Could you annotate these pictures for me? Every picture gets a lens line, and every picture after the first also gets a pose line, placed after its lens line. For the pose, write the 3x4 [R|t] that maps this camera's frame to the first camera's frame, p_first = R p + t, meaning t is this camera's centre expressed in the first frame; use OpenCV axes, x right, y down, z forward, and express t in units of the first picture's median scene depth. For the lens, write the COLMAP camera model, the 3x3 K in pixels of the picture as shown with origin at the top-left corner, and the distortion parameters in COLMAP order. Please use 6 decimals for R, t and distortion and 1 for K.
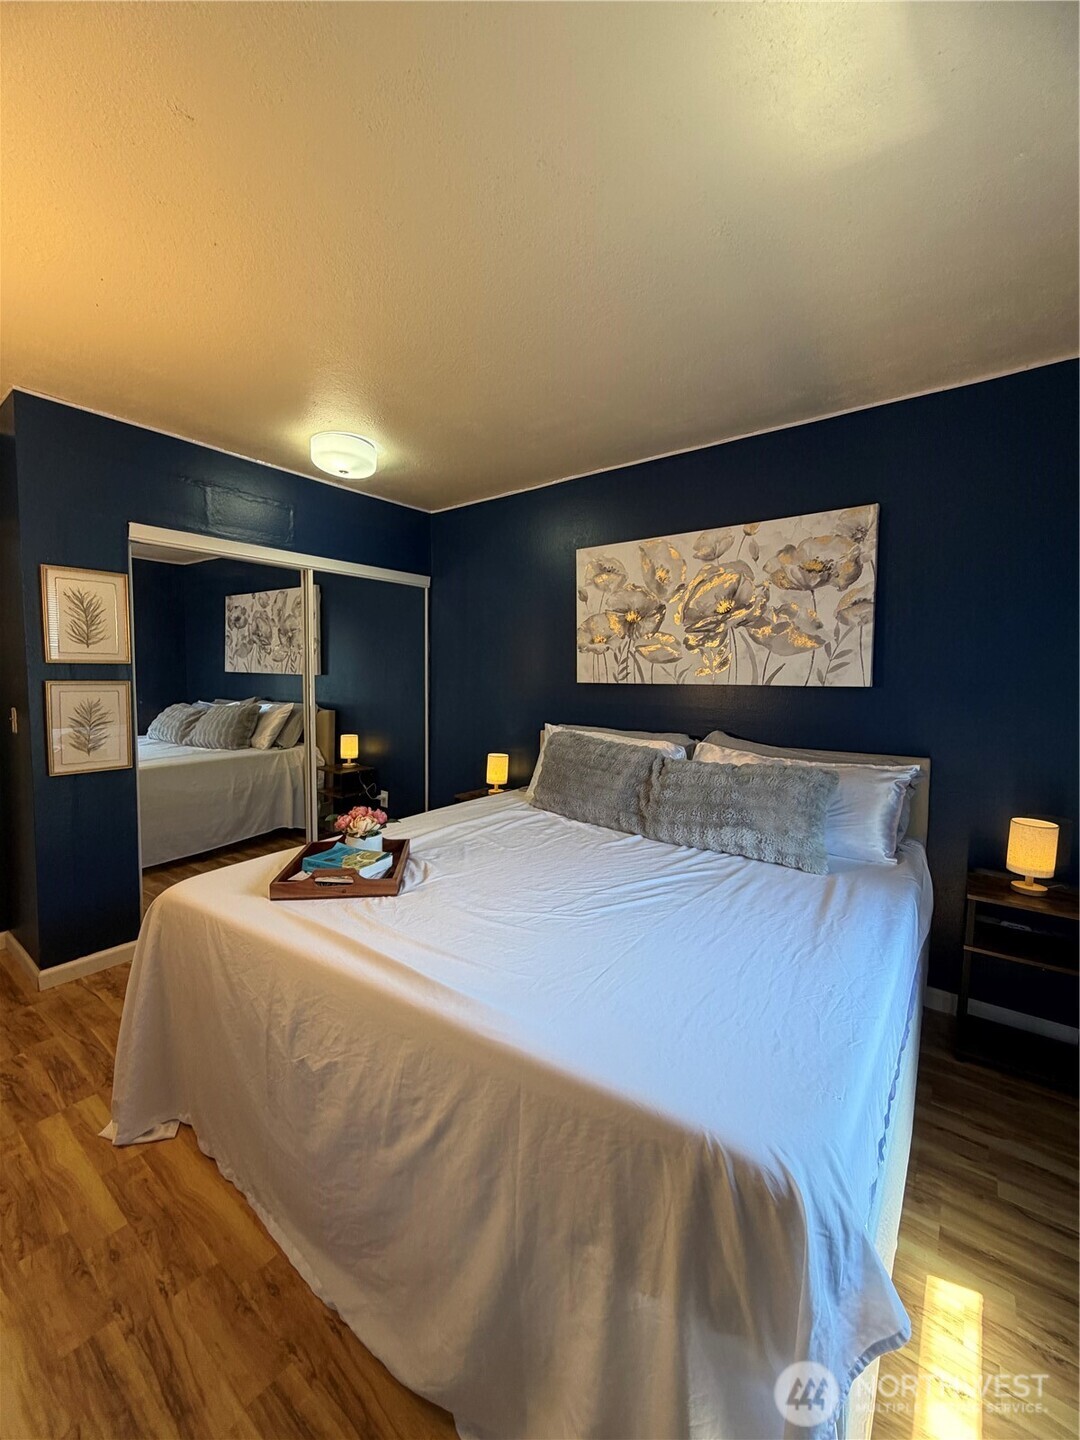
lens RADIAL K [[575.2, 0, 538.3], [0, 575.2, 716.2], [0, 0, 1]] dist [-0.000579, 0.000318]
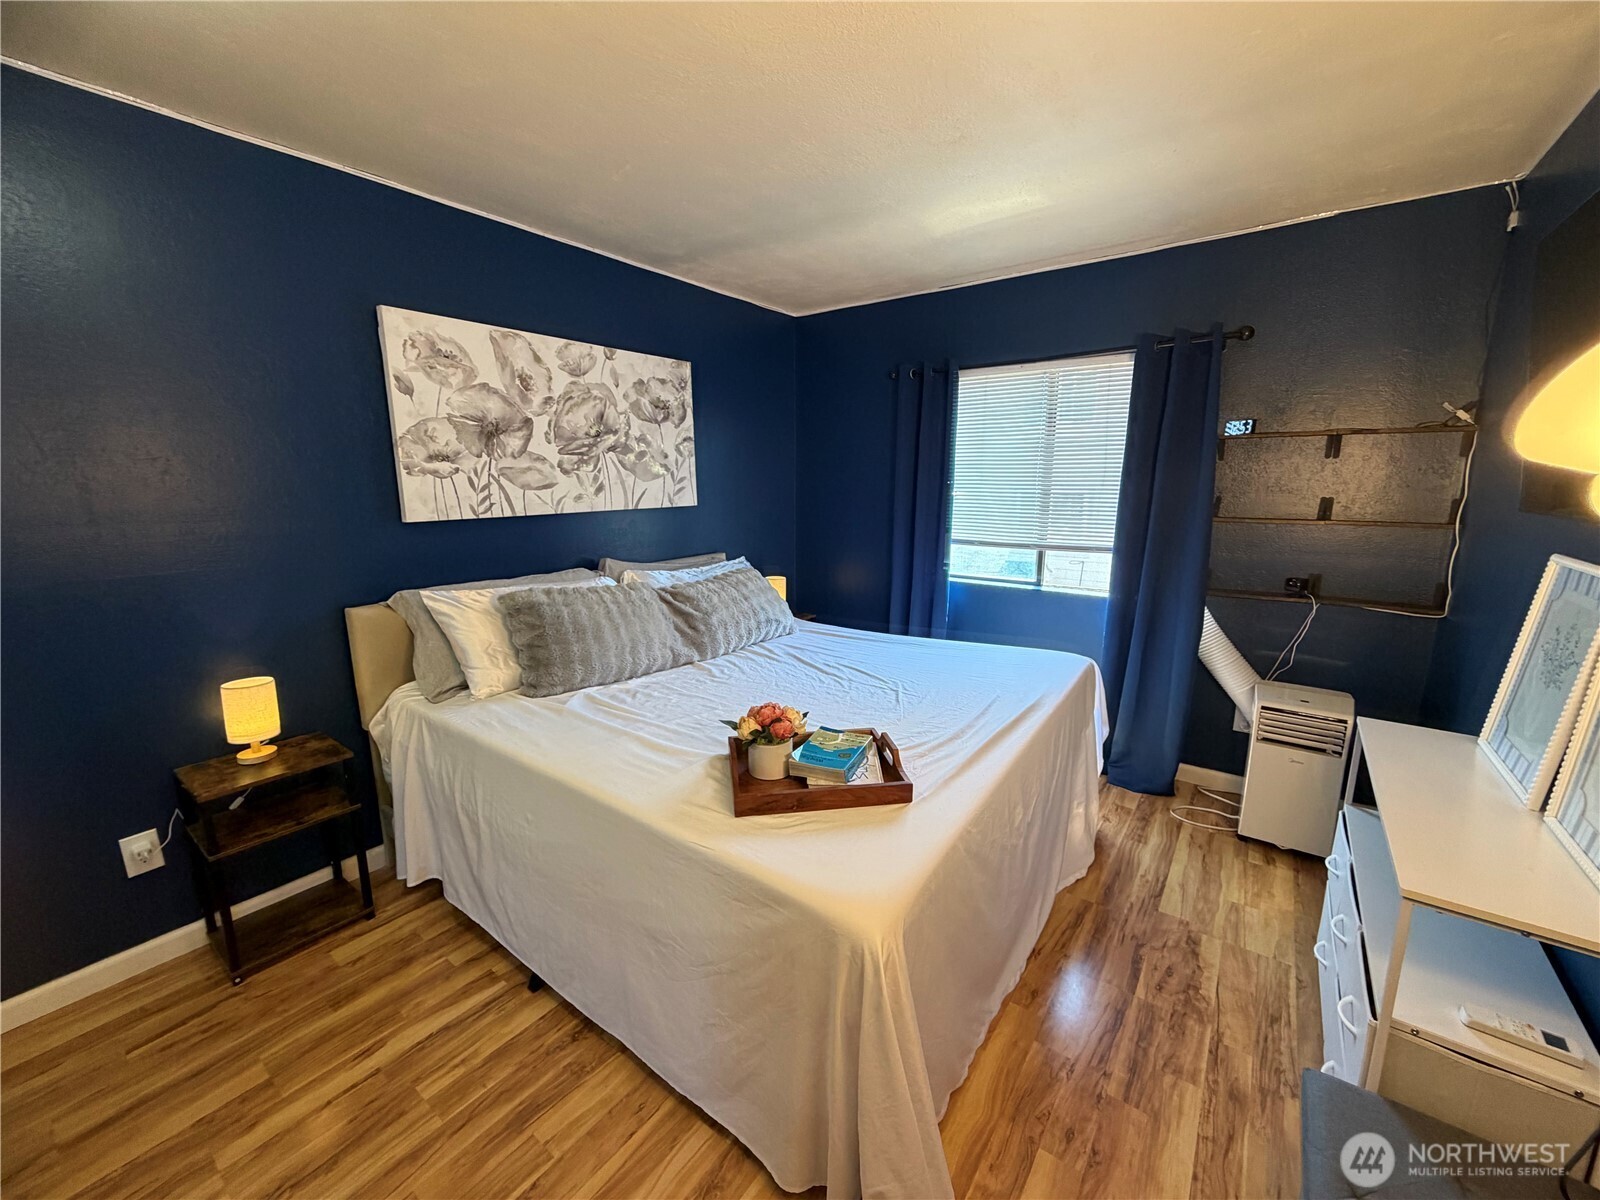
lens RADIAL K [[639.1, 0, 796.3], [0, 639.1, 600.8], [0, 0, 1]] dist [-0.000579, 0.000318]
pose [[-0.013479, -0.203004, 0.979085, -0.809833], [0.073161, 0.976349, 0.203444, -0.106120], [-0.997229, 0.074373, 0.001691, 0.700295]]
